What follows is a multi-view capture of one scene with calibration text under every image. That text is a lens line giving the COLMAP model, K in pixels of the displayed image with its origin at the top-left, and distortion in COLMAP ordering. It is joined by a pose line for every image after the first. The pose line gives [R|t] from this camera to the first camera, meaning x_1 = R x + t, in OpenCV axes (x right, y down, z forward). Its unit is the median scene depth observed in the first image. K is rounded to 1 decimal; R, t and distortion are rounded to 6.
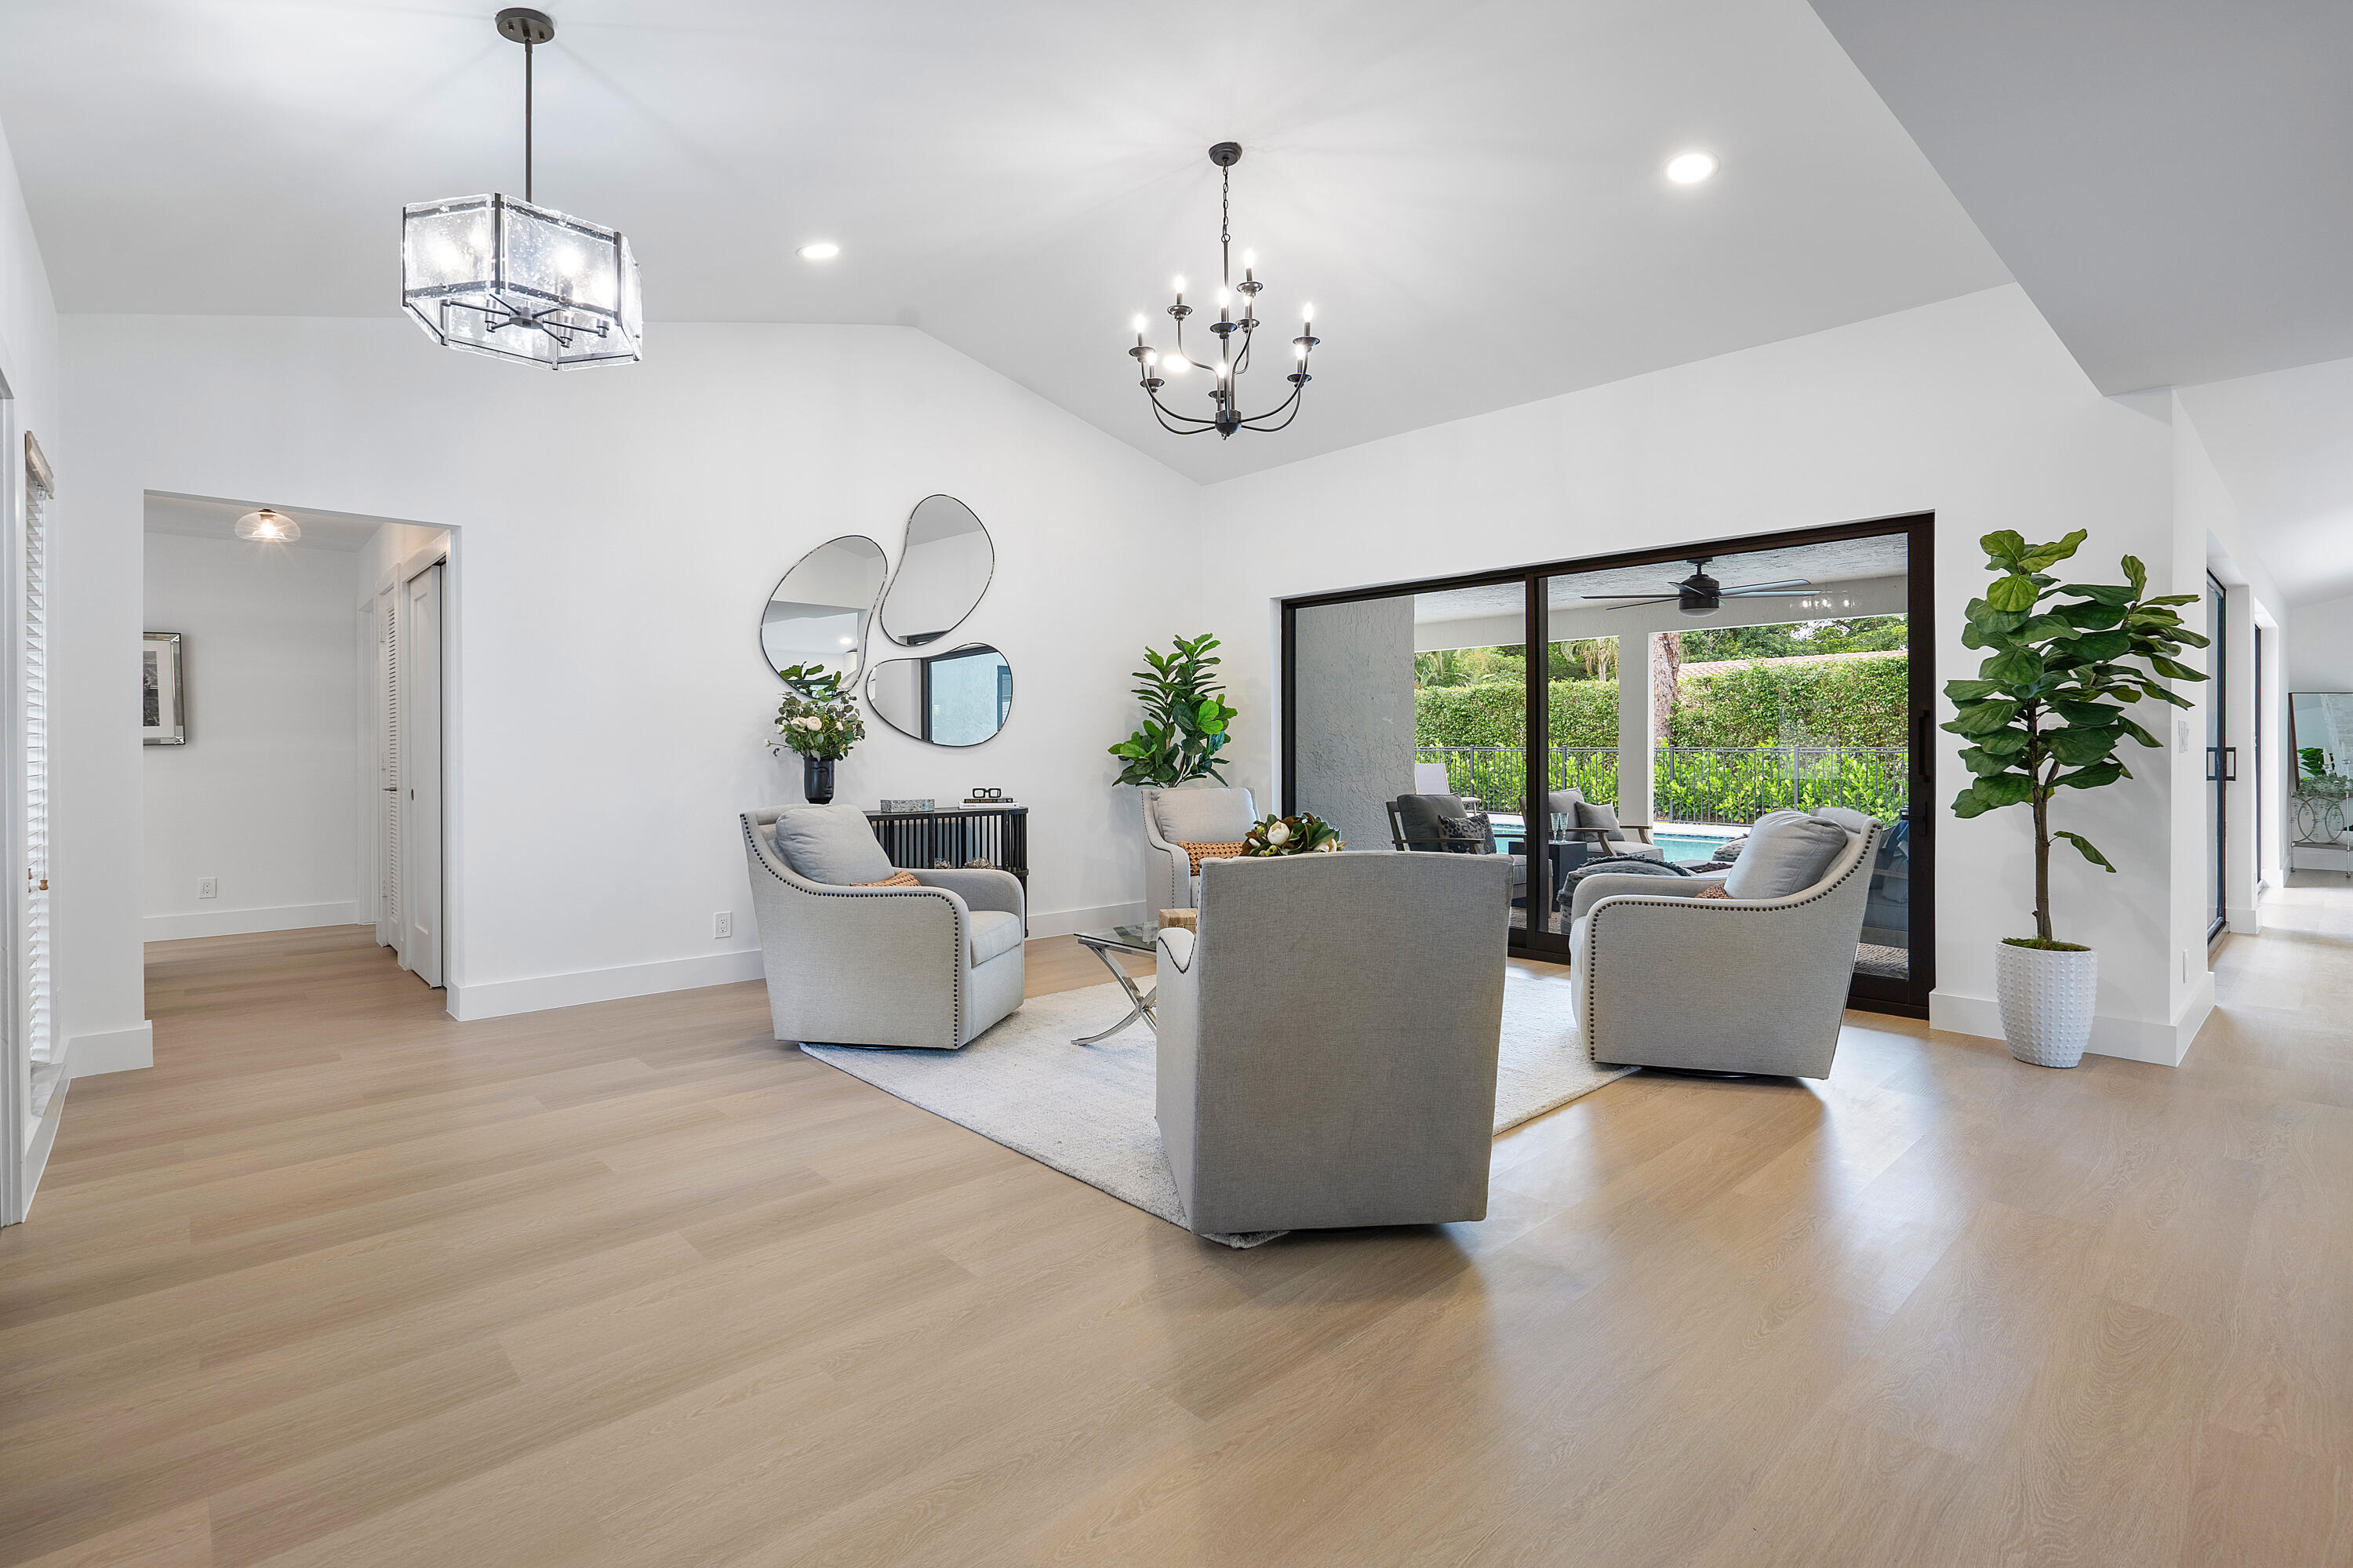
lens RADIAL K [[1081.9, 0, 1175.6], [0, 1081.9, 766.5], [0, 0, 1]] dist [-0.000106, 0.000106]
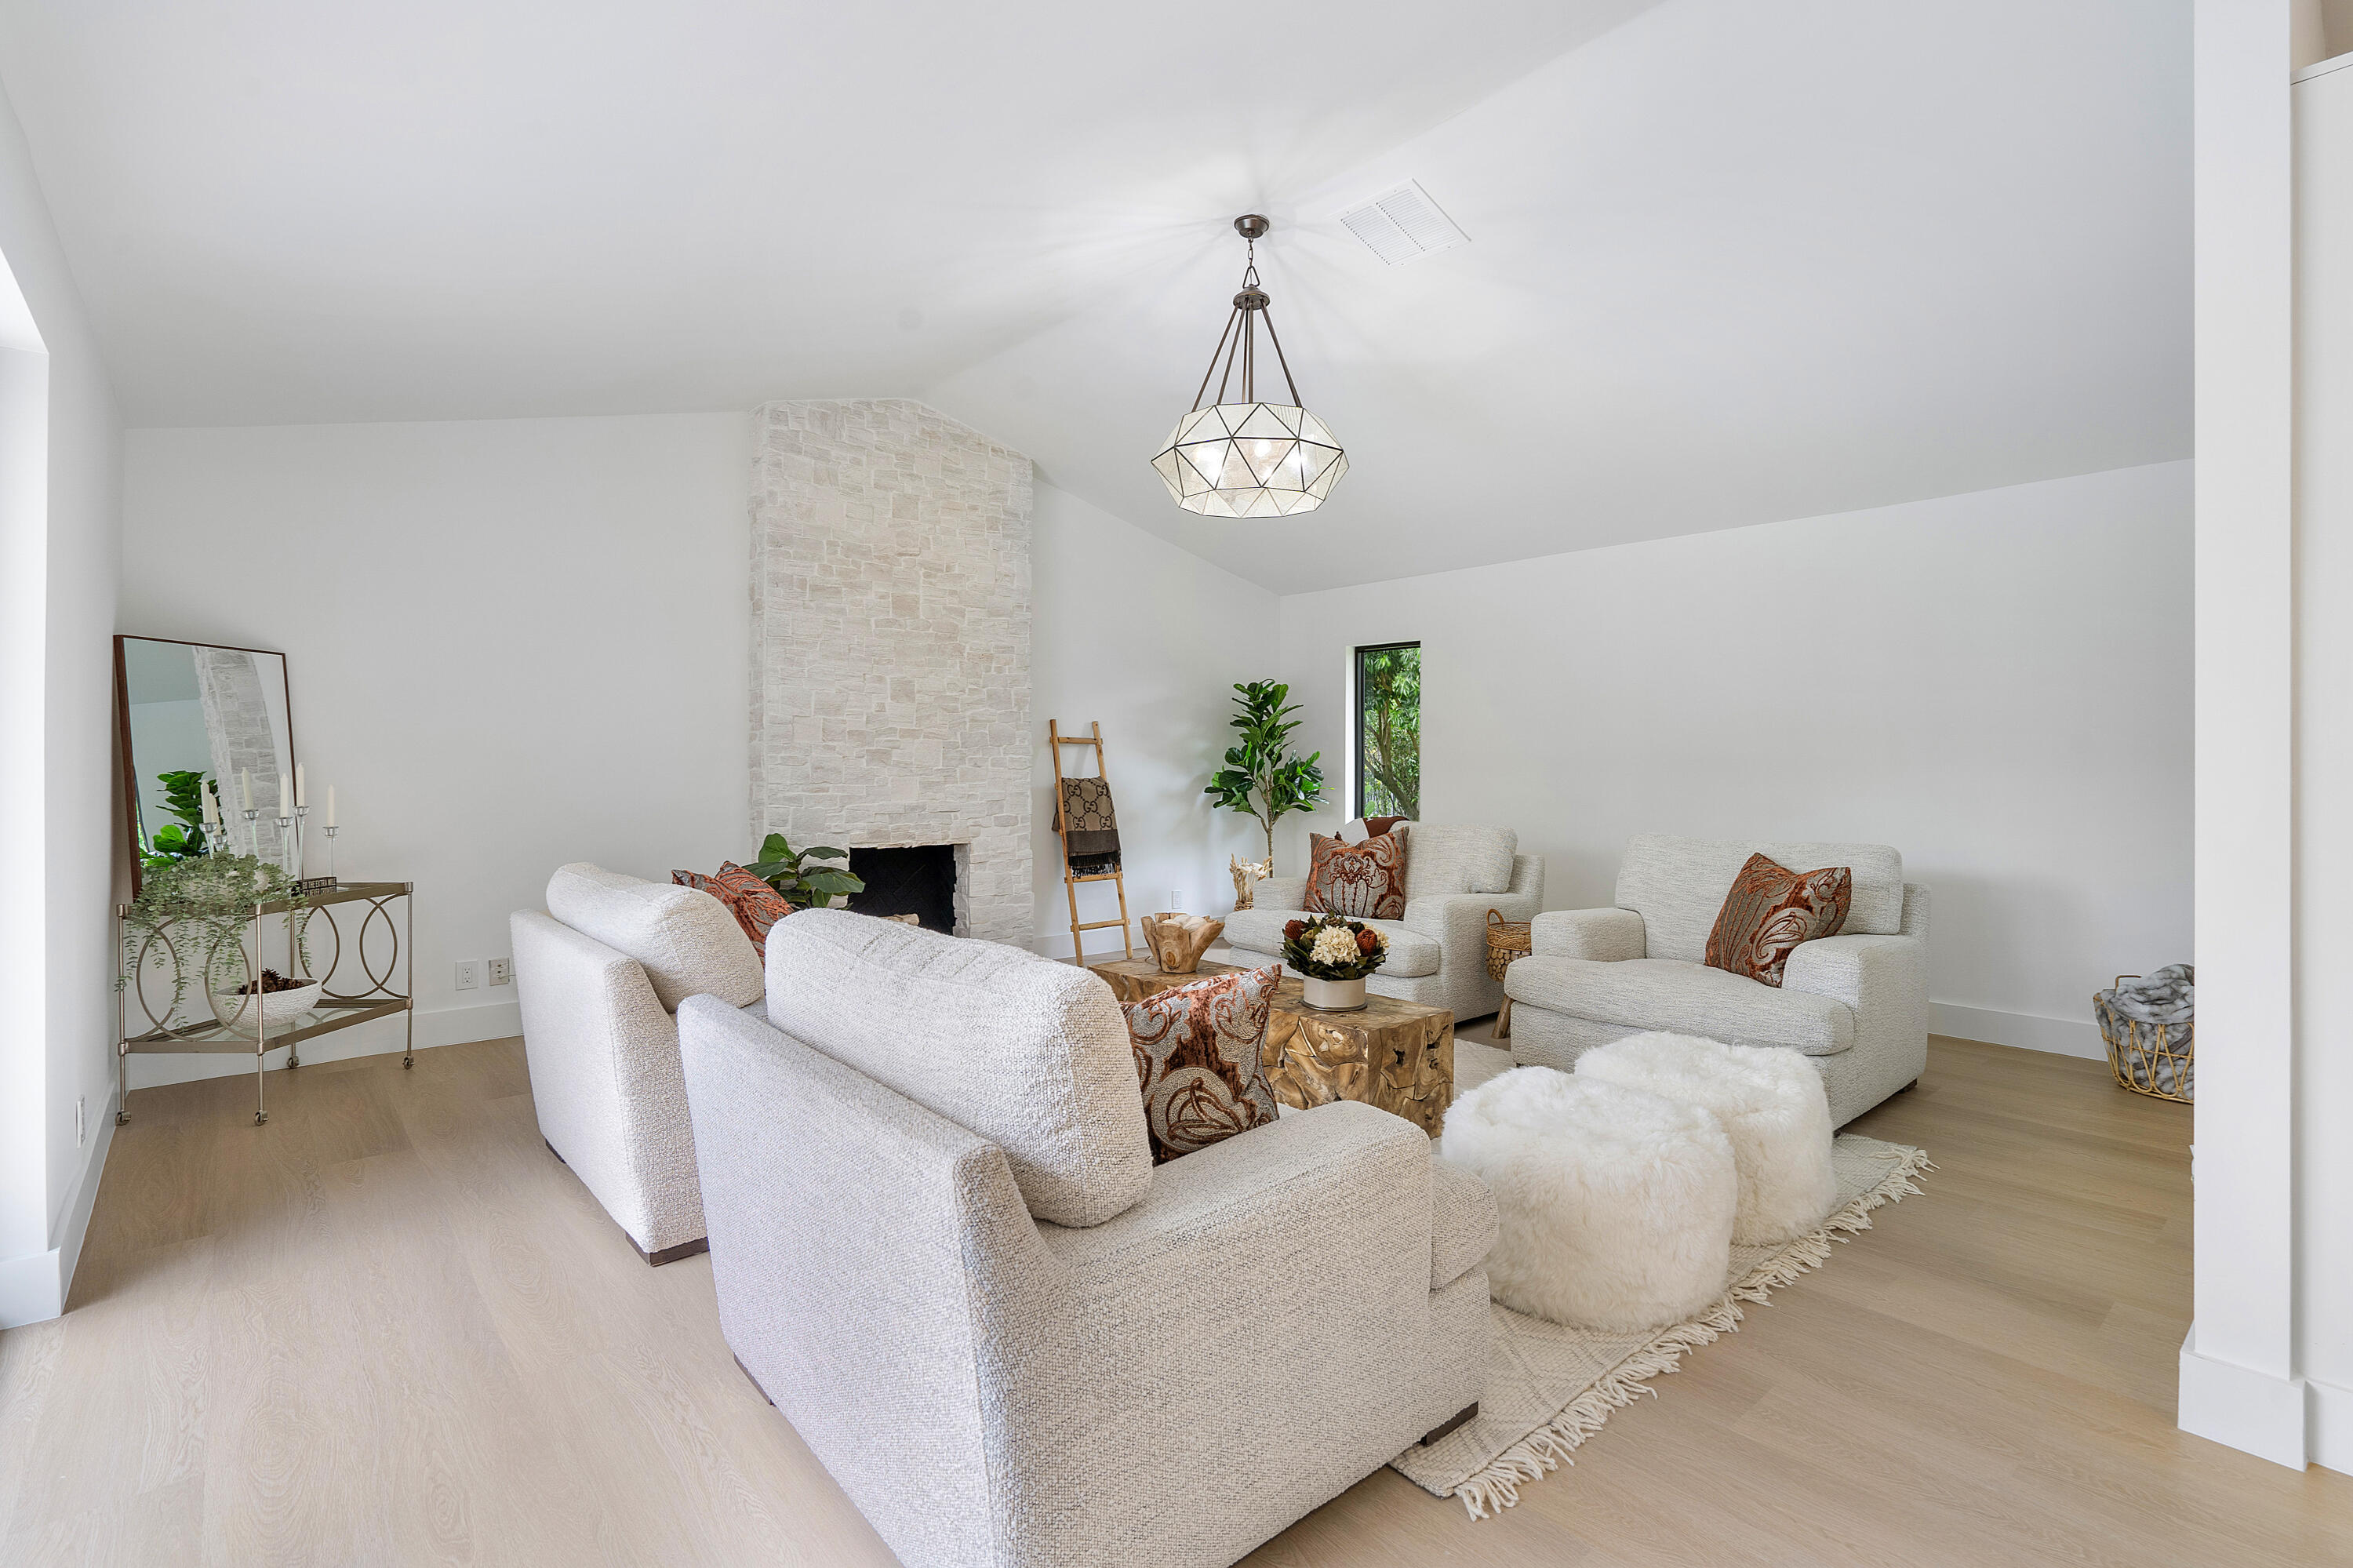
lens RADIAL K [[1081.9, 0, 1175.7], [0, 1081.9, 782.1], [0, 0, 1]] dist [-0.000106, 0.000106]
pose [[0.020897, 0.002826, 0.999778, 0.689786], [0.006498, 0.999974, -0.002962, -0.014451], [-0.999761, 0.006559, 0.020879, 0.651001]]
